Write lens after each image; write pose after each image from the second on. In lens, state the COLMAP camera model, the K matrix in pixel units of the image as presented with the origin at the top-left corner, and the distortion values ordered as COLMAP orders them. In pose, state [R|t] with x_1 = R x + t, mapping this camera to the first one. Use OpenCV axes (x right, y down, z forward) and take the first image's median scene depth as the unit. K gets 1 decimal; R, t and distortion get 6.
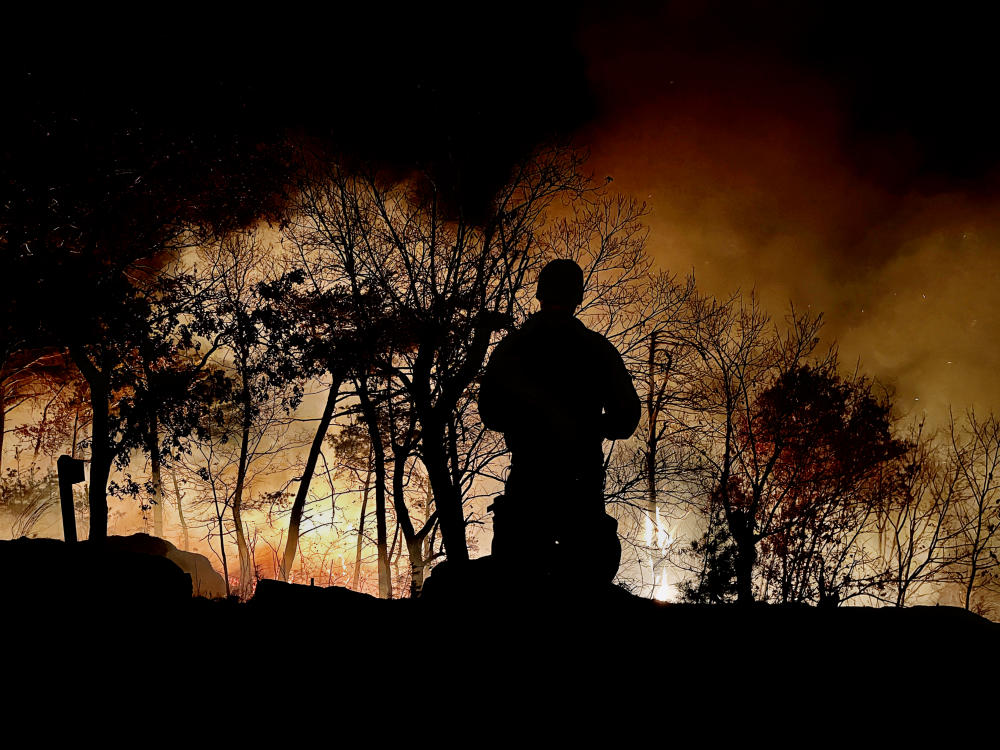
lens RADIAL K [[770.2, 0, 500.0], [0, 770.2, 375.0], [0, 0, 1]] dist [0.020900, 0.004147]
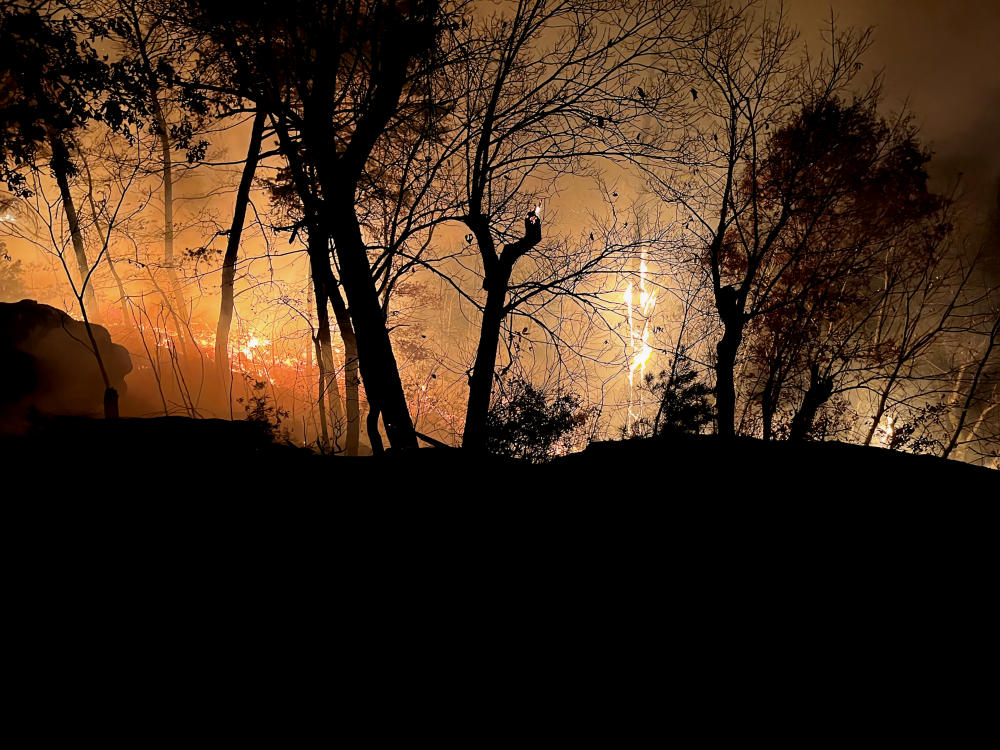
lens RADIAL K [[770.2, 0, 500.0], [0, 770.2, 375.0], [0, 0, 1]] dist [0.020900, 0.004147]
pose [[0.999941, 0.010811, -0.001033, 0.049764], [-0.009822, 0.940871, 0.338622, -0.011019], [0.004633, -0.338592, 0.940922, 0.141529]]
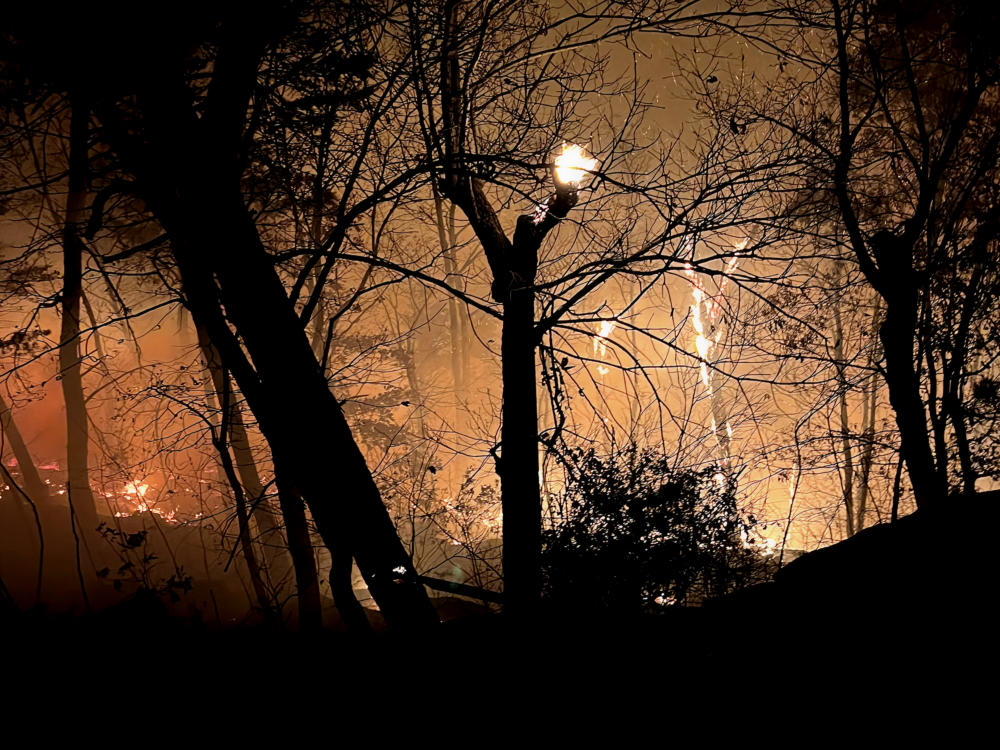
lens RADIAL K [[854.5, 0, 500.0], [0, 854.5, 375.0], [0, 0, 1]] dist [-0.059837, 0.002716]
pose [[0.983152, -0.173078, 0.058797, 0.003219], [0.150764, 0.949674, 0.274570, 0.071487], [-0.103360, -0.261080, 0.959768, 0.403849]]
